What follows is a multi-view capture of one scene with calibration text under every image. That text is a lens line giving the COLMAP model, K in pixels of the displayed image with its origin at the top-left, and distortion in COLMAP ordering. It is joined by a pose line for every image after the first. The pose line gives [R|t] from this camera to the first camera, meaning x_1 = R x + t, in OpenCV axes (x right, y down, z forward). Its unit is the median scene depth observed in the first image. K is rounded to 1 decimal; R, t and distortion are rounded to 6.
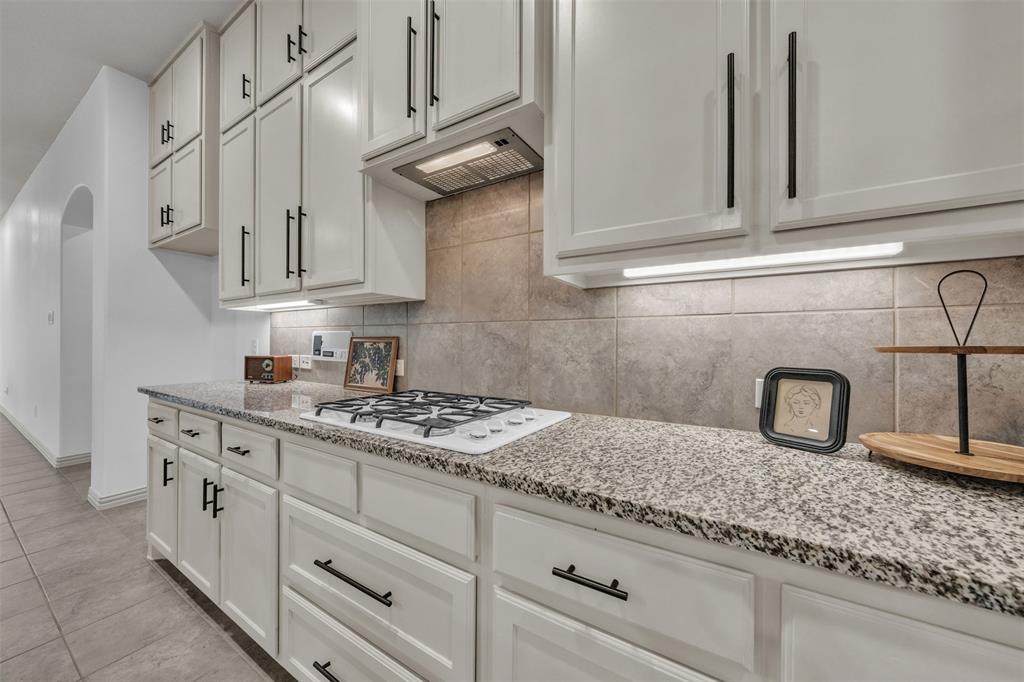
lens RADIAL K [[365.8, 0, 508.0], [0, 365.8, 340.3], [0, 0, 1]] dist [-0.002913, -0.000011]
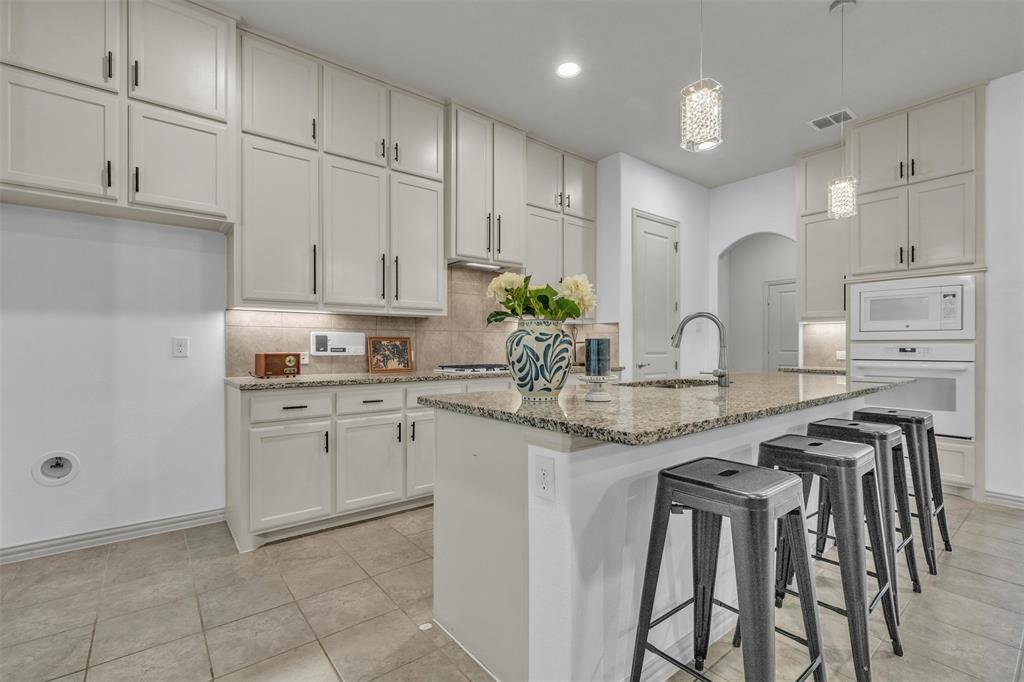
lens RADIAL K [[465.9, 0, 510.7], [0, 465.9, 345.4], [0, 0, 1]] dist [-0.001879, -0.000288]
pose [[0.326479, 0.002014, 0.945202, -2.286495], [0.004852, 0.999981, -0.003807, 0.037858], [-0.945192, 0.005829, 0.326463, -0.135900]]
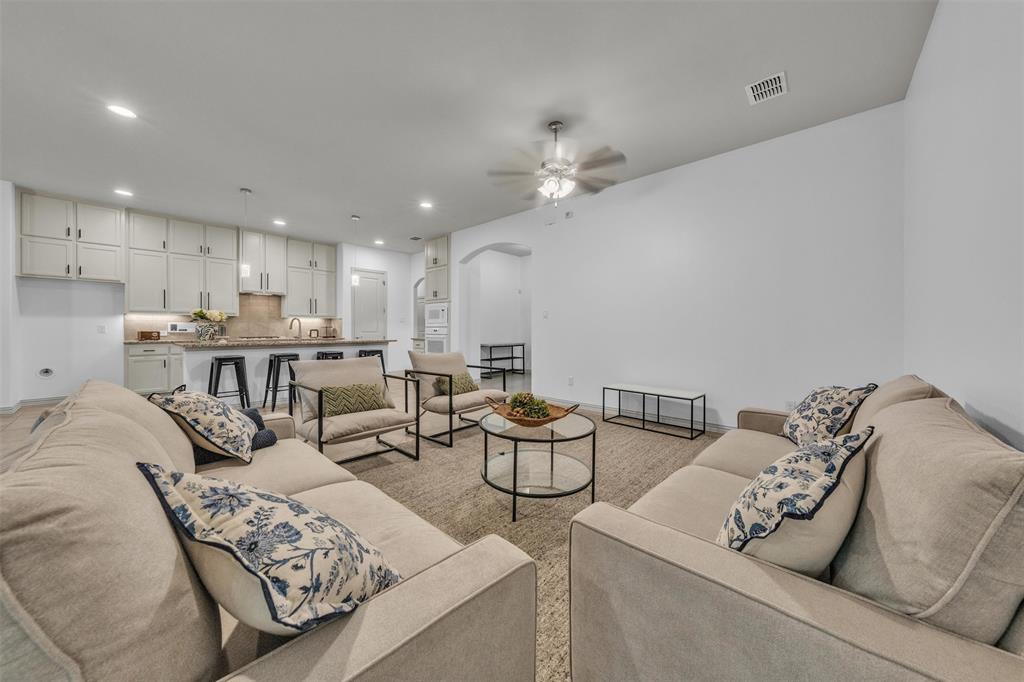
lens RADIAL K [[365.8, 0, 527.2], [0, 365.8, 329.8], [0, 0, 1]] dist [-0.002913, -0.000011]
pose [[0.158883, -0.000820, 0.987297, -3.863959], [0.003417, 0.999994, 0.000281, 0.054219], [-0.987292, 0.003329, 0.158885, -2.999552]]
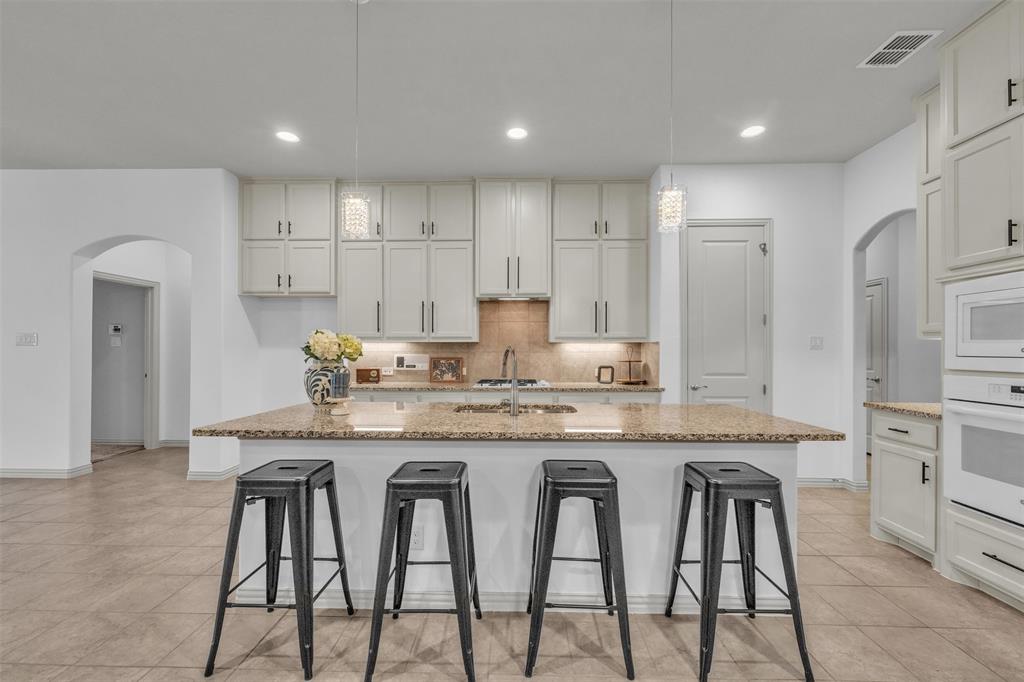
lens RADIAL K [[425.4, 0, 503.5], [0, 425.4, 348.8], [0, 0, 1]] dist [-0.003058, -0.000532]
pose [[0.866684, 0.001837, 0.498855, -1.473399], [0.001808, 0.999975, -0.006823, -0.049291], [-0.498855, 0.006815, 0.866659, -1.479430]]
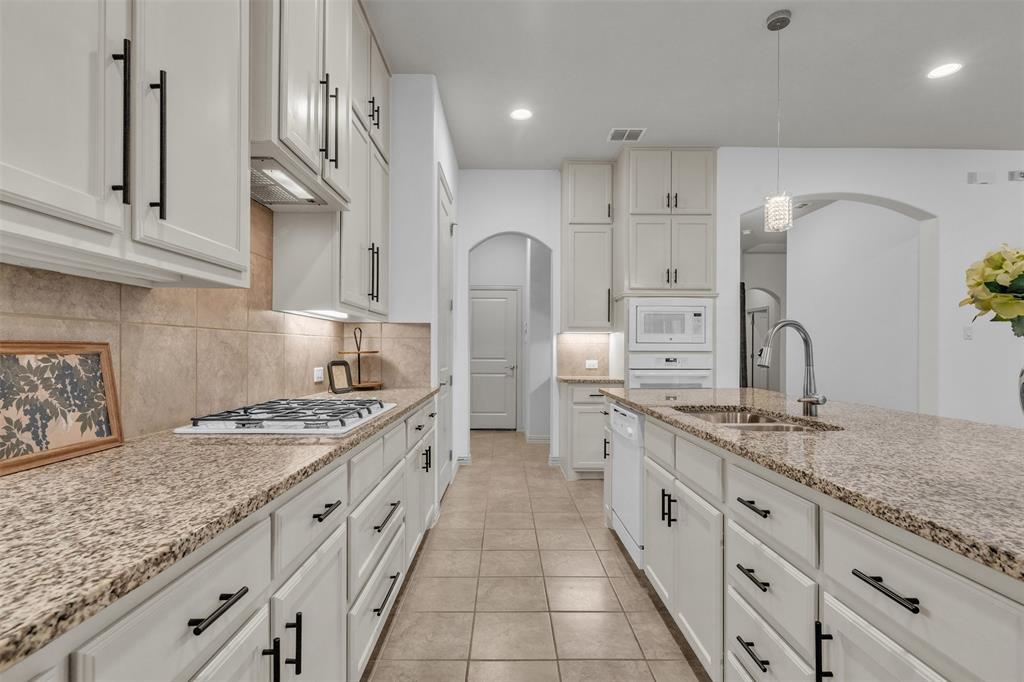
lens RADIAL K [[484.5, 0, 510.8], [0, 484.5, 350.1], [0, 0, 1]] dist [-0.000966, -0.000572]
pose [[-0.545903, -0.001347, 0.837847, -1.317788], [0.001481, 0.999996, 0.002572, -0.000181], [-0.837847, 0.002645, -0.545899, 0.939636]]
